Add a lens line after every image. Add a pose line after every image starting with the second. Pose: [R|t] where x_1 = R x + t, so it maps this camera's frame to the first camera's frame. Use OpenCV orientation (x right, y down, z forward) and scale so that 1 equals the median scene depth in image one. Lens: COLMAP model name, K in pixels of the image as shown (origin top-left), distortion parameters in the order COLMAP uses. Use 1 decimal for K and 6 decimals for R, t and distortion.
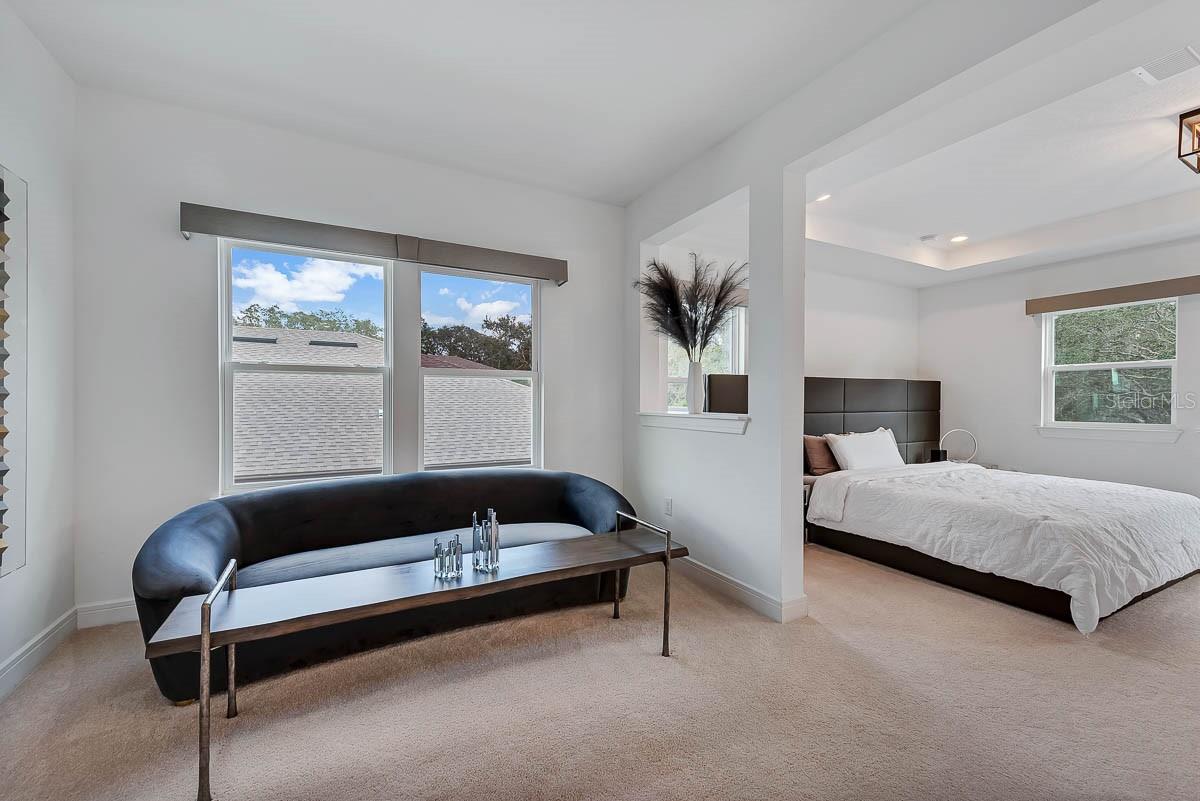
lens RADIAL K [[479.0, 0, 600.1], [0, 479.0, 404.4], [0, 0, 1]] dist [0.003256, -0.000075]
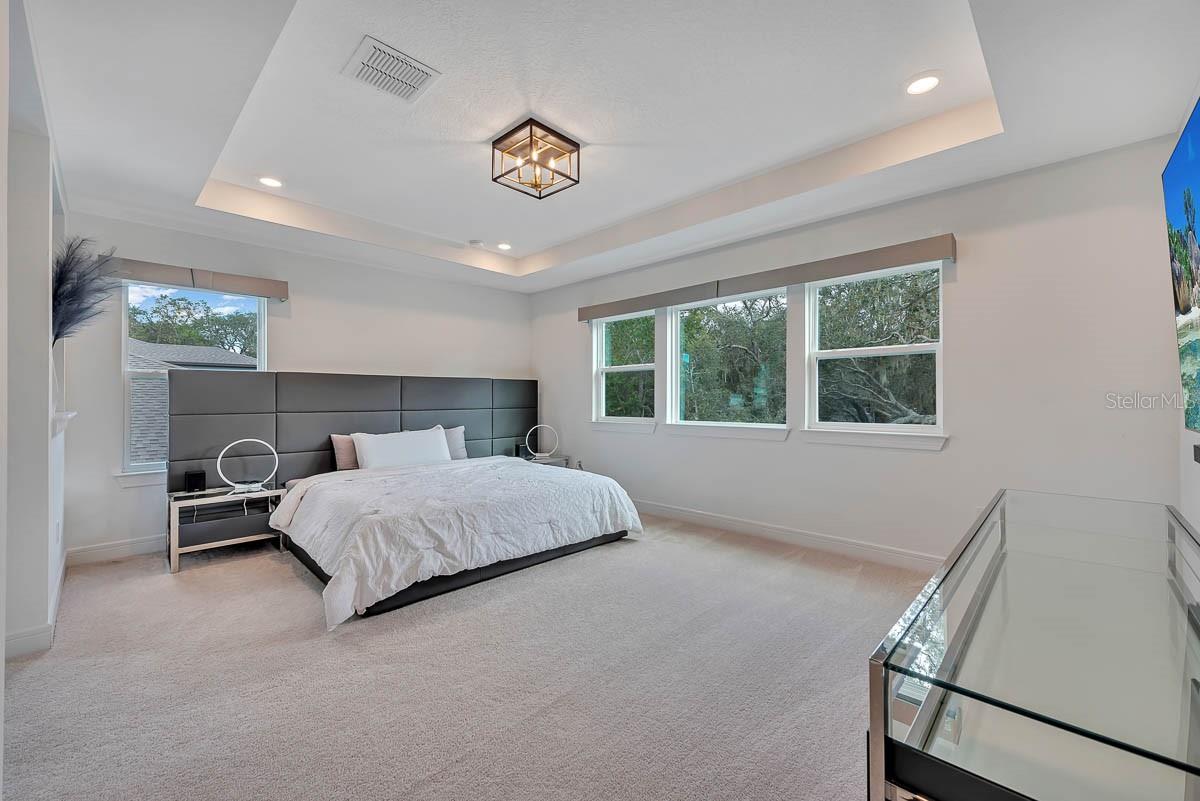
lens RADIAL K [[479.0, 0, 600.1], [0, 479.0, 404.4], [0, 0, 1]] dist [0.003256, -0.000075]
pose [[0.952705, -0.009433, 0.303752, 0.594164], [0.008326, 0.999953, 0.004938, 0.001886], [-0.303784, -0.002175, 0.952738, -0.069376]]
